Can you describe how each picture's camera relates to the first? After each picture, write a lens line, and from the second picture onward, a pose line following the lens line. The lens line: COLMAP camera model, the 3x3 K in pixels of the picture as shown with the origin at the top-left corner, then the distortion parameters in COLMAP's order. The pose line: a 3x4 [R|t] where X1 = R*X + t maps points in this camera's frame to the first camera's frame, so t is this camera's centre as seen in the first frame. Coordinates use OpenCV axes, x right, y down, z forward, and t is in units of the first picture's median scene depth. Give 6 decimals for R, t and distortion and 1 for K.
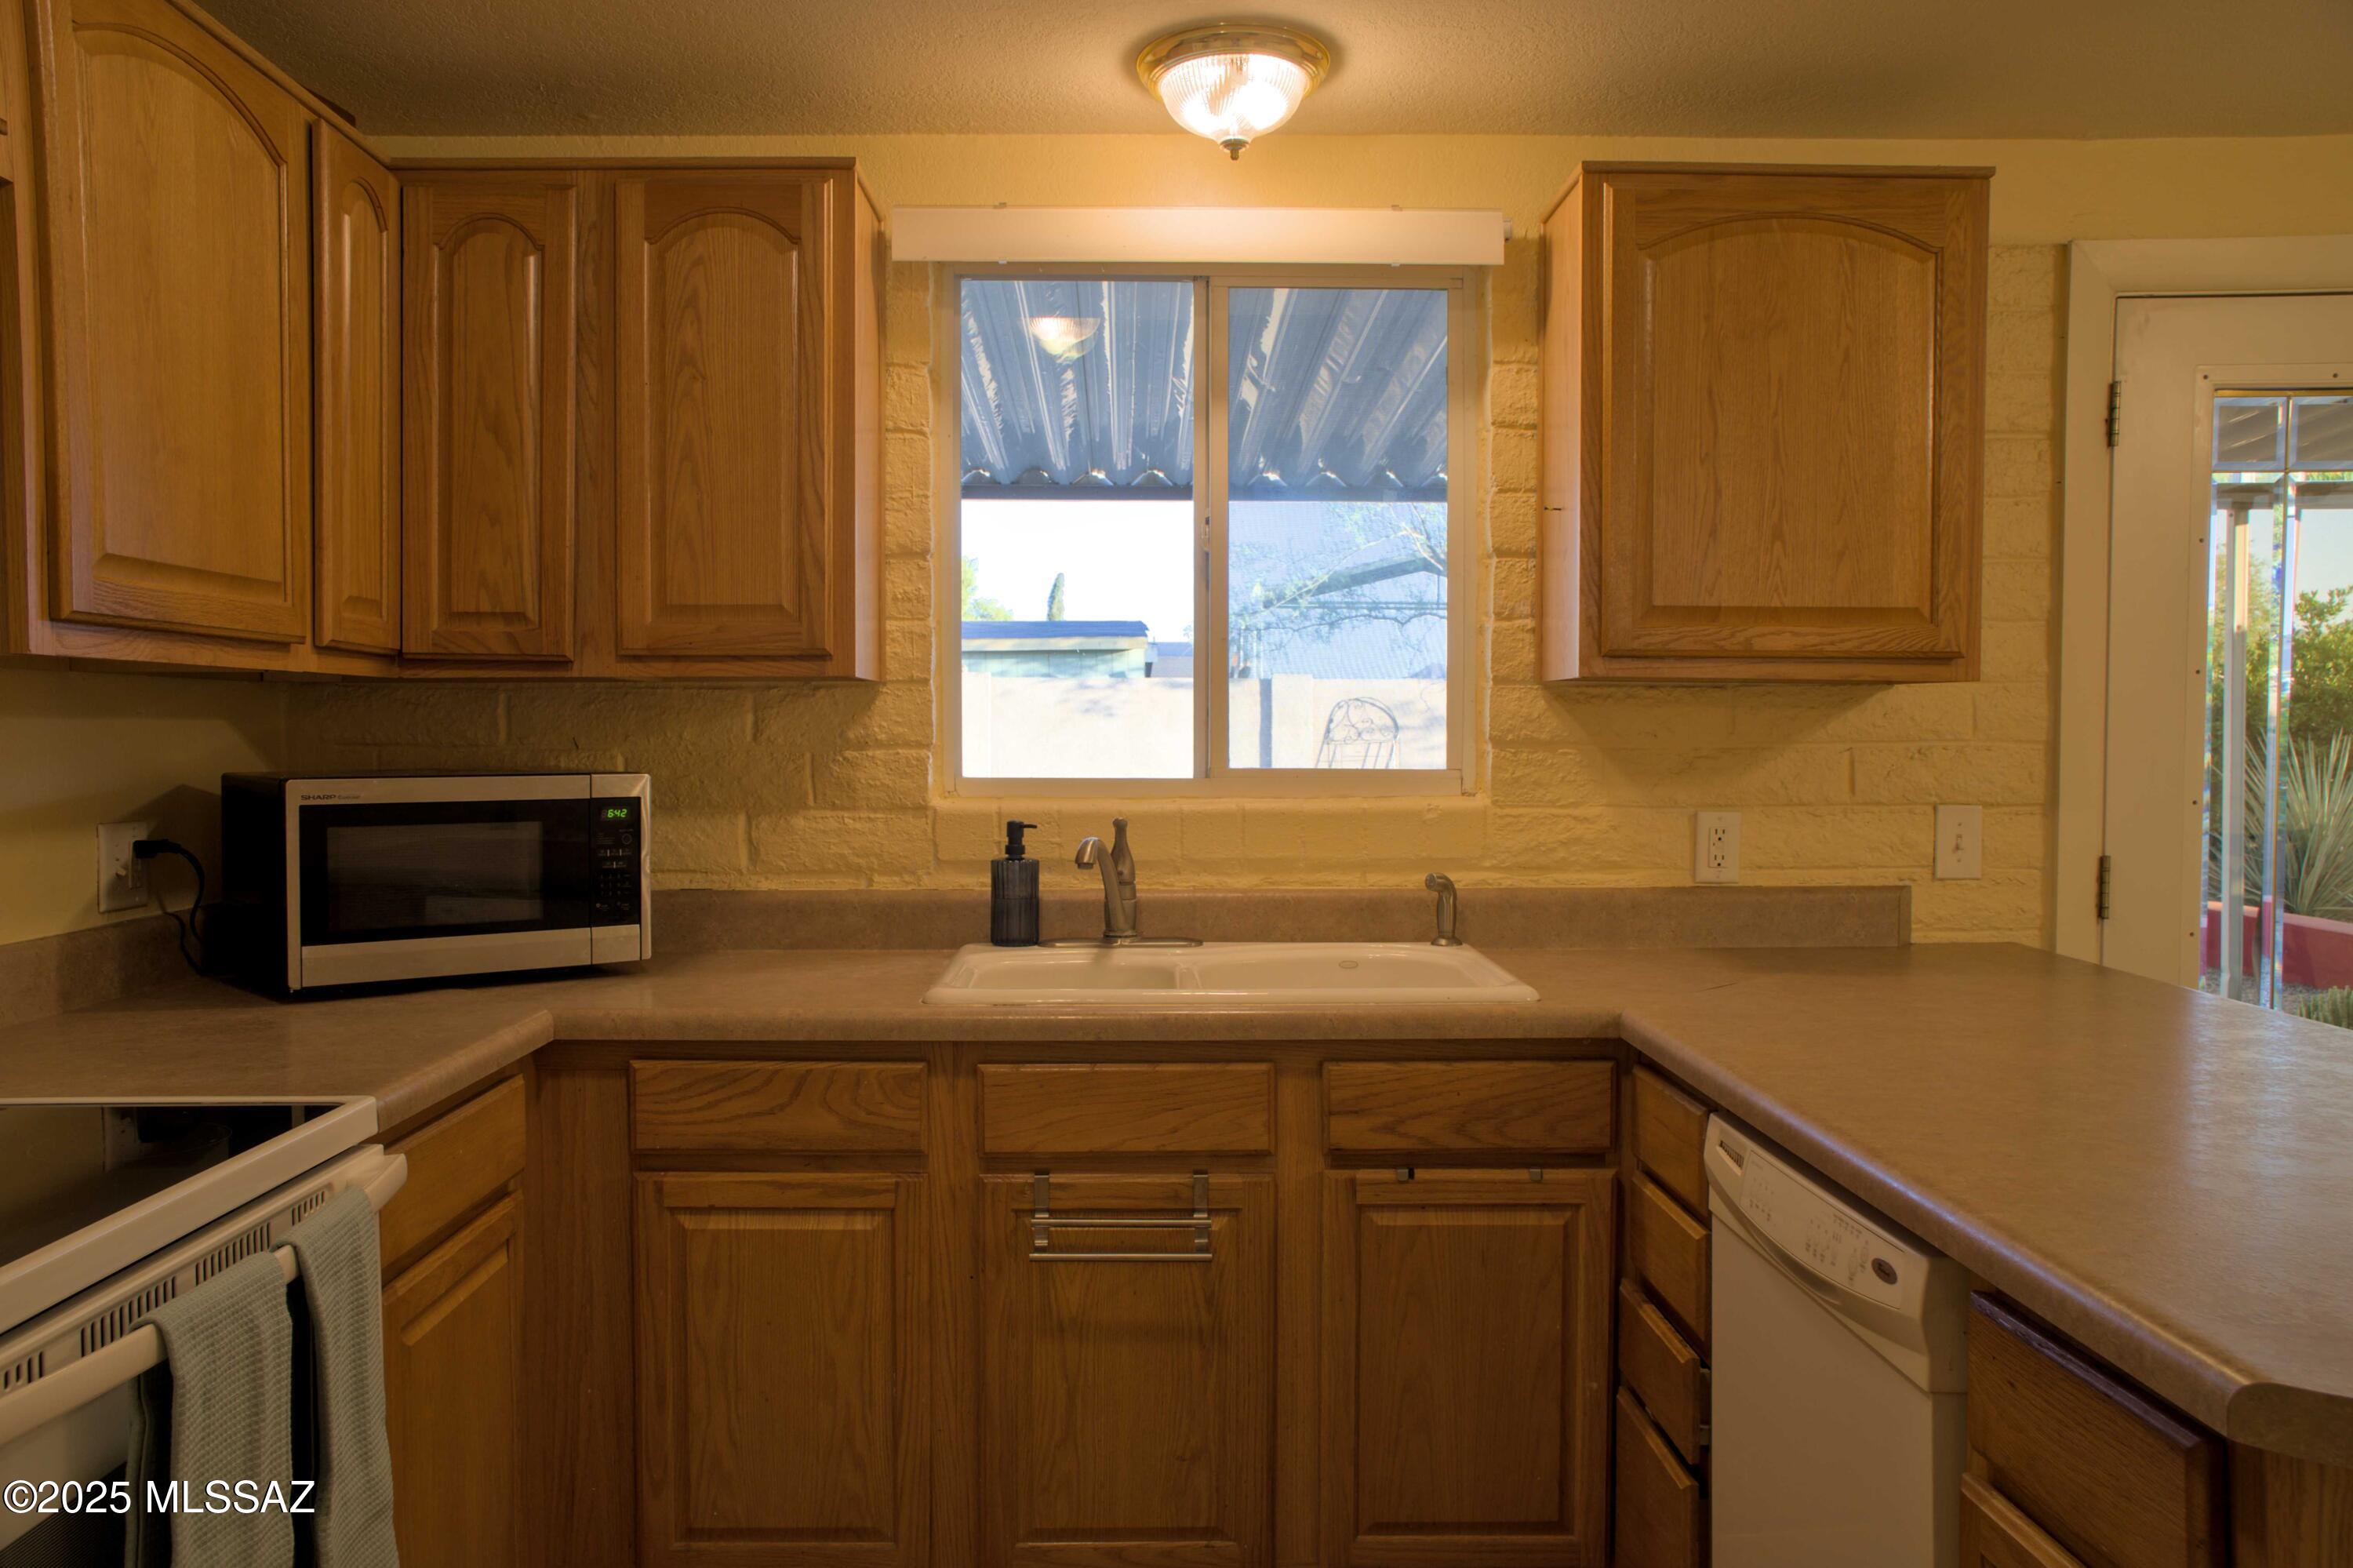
lens RADIAL K [[1883.8, 0, 1166.1], [0, 1883.8, 789.2], [0, 0, 1]] dist [-0.094329, 0.178500]
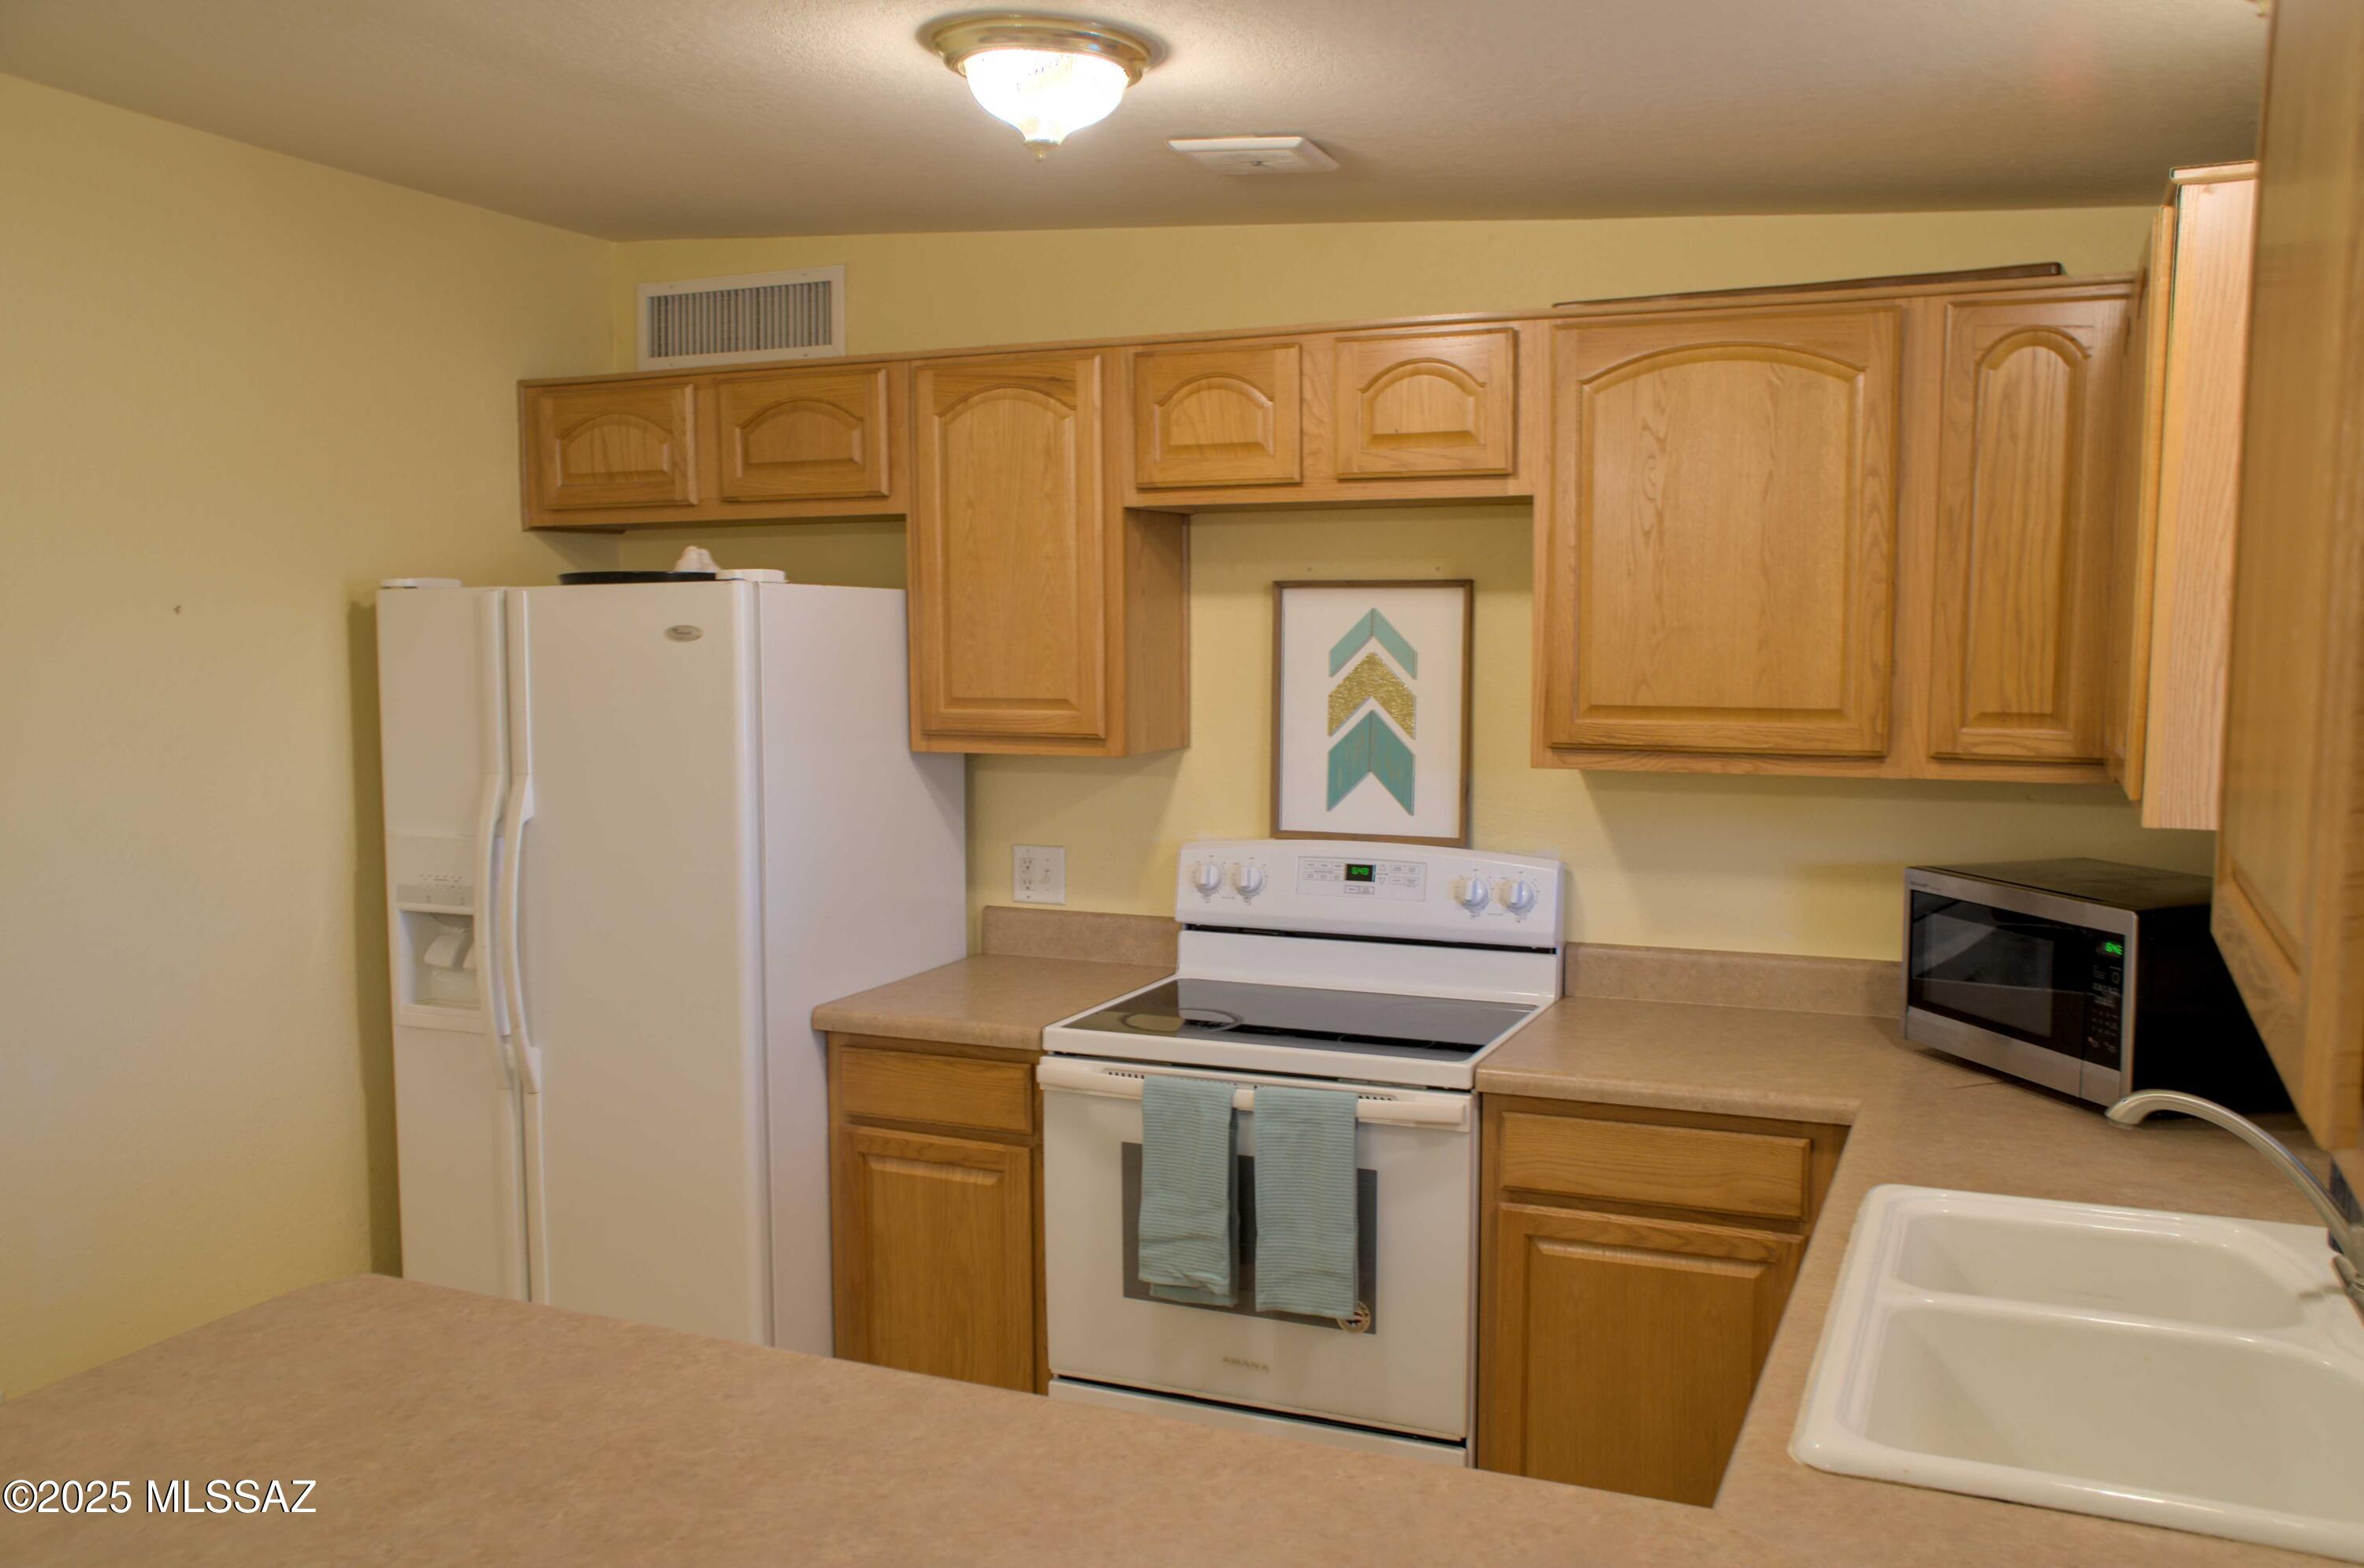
lens RADIAL K [[1965.6, 0, 1190.2], [0, 1965.6, 822.2], [0, 0, 1]] dist [-0.049695, -0.000787]
pose [[-0.411701, 0.094875, -0.906367, 0.767664], [-0.027458, 0.992823, 0.116398, -0.149518], [0.910905, 0.072809, -0.406141, 0.965671]]
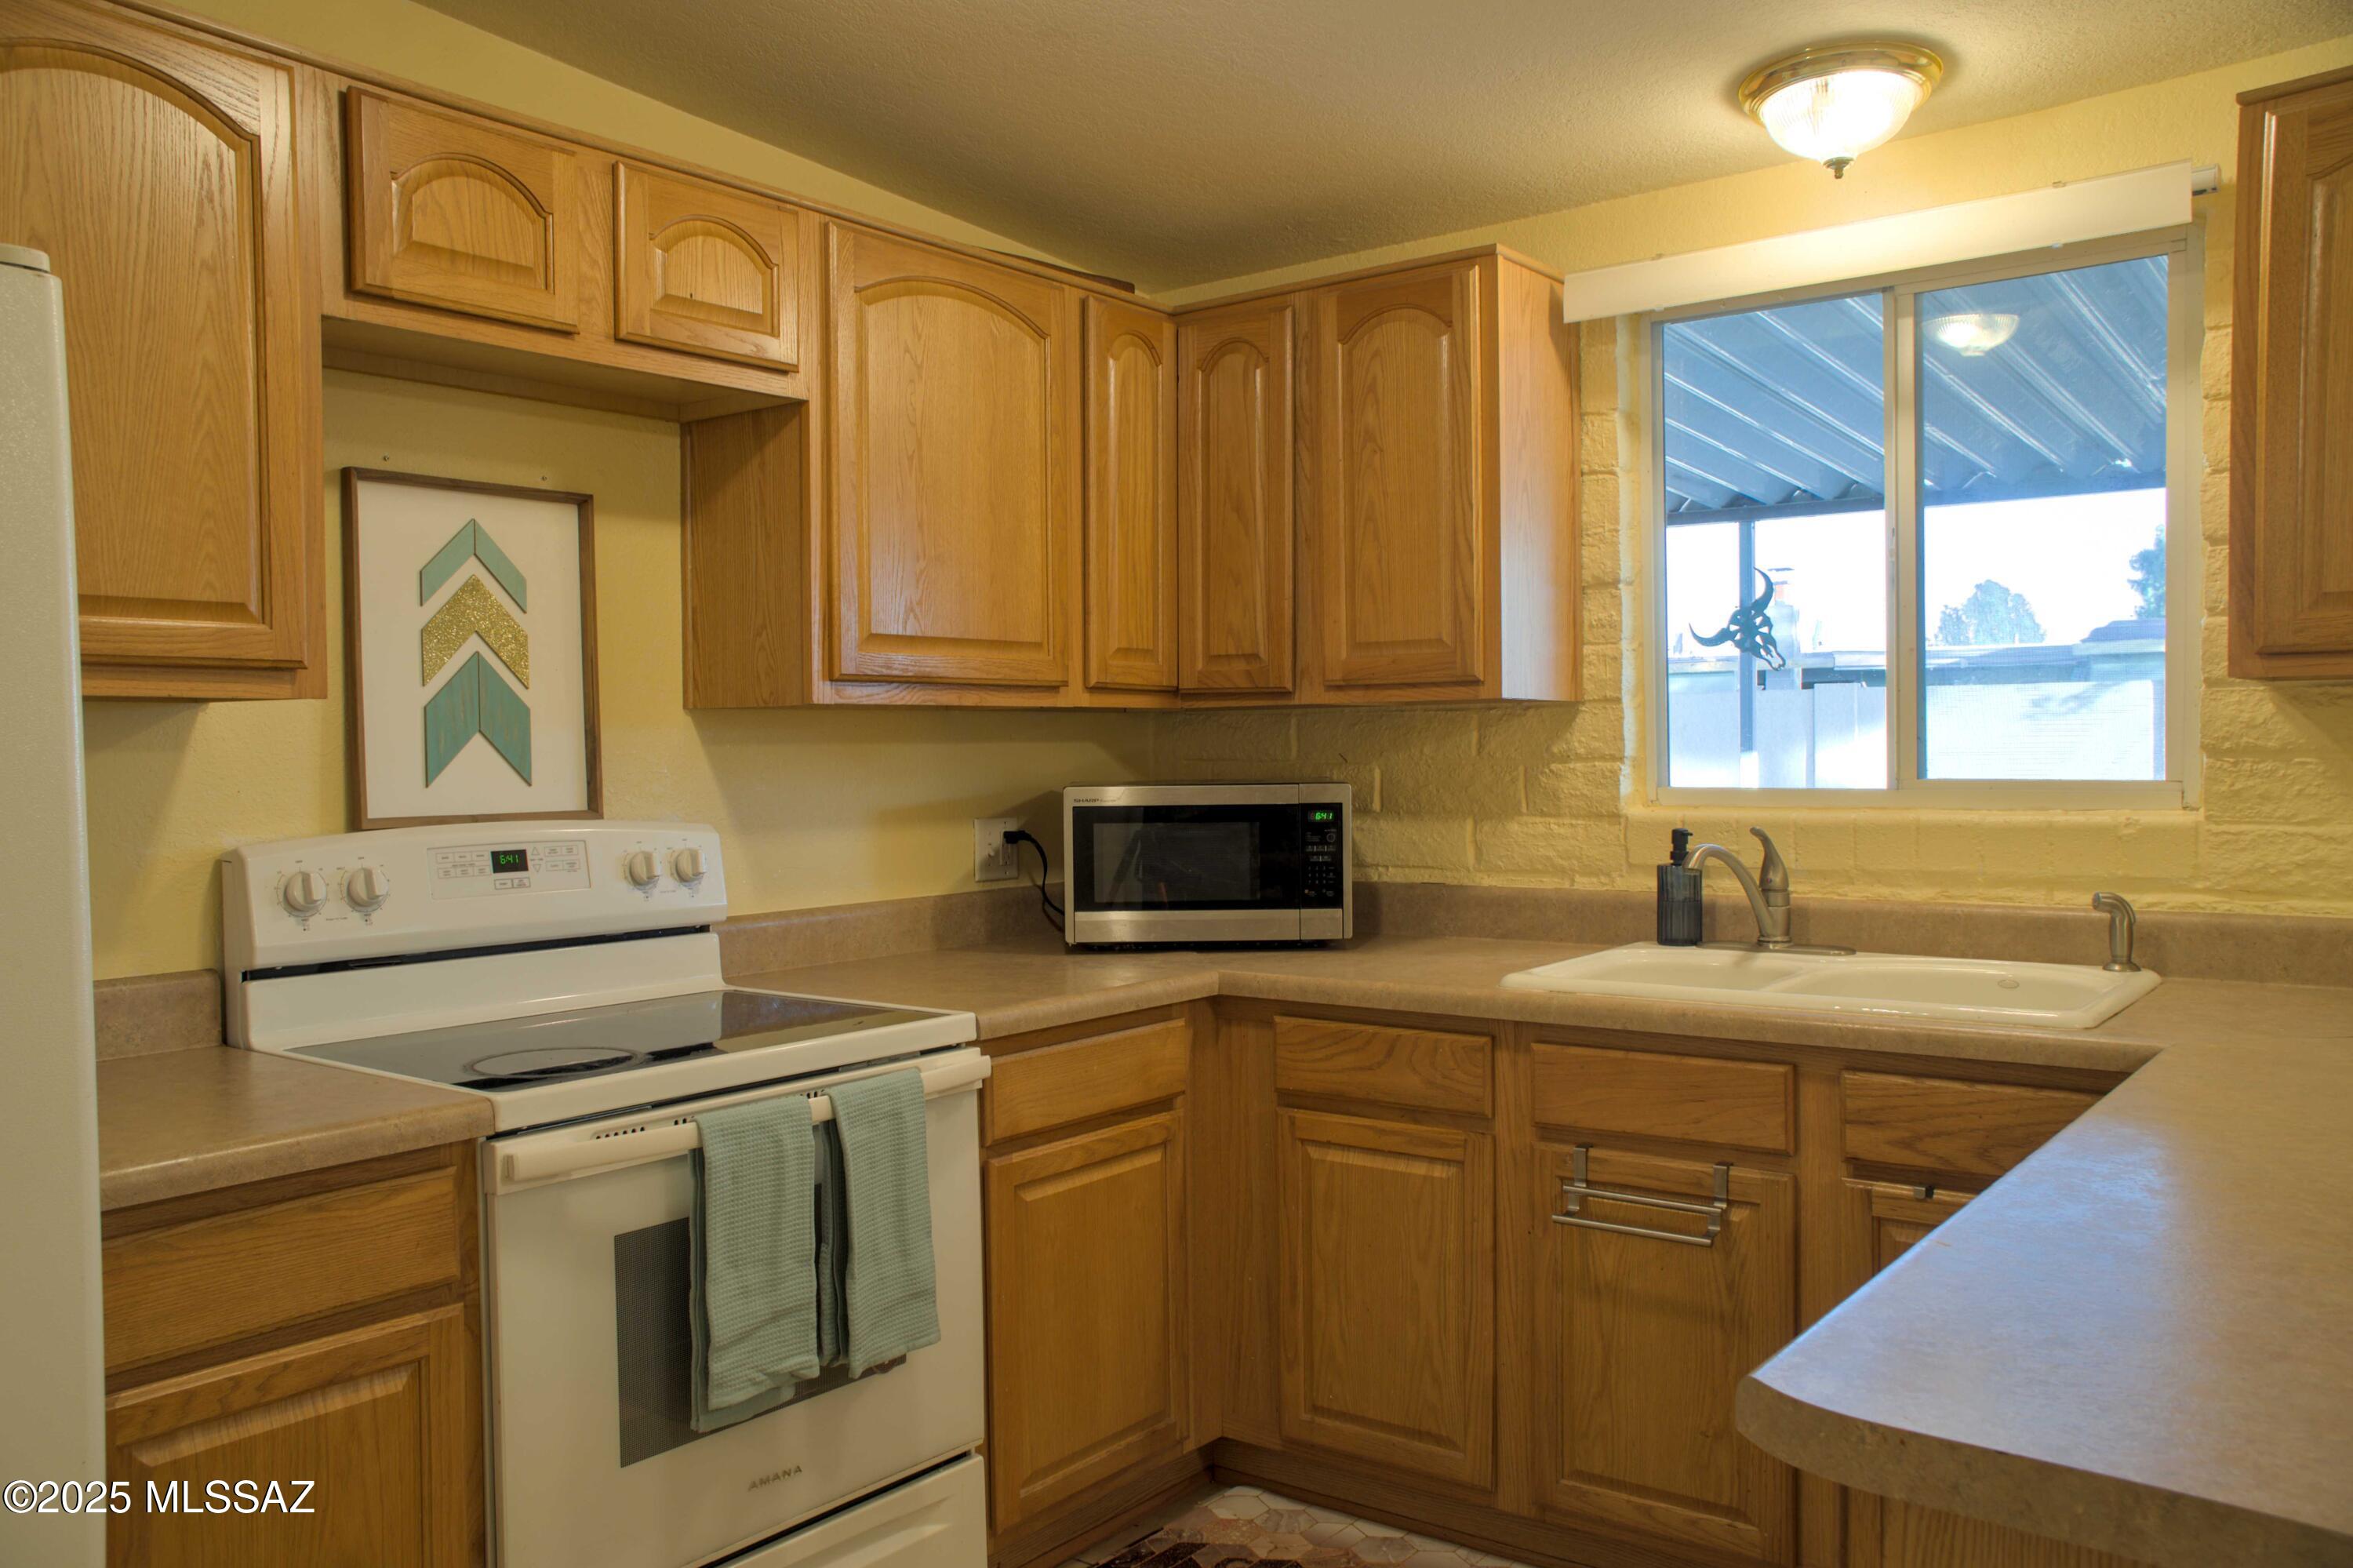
lens RADIAL K [[1836.4, 0, 1162.3], [0, 1836.4, 790.8], [0, 0, 1]] dist [-0.097881, 0.167639]
pose [[0.781258, 0.004579, -0.624192, 0.365064], [-0.007695, 0.999968, -0.002295, -0.000020], [0.624161, 0.006596, 0.781268, 0.006574]]
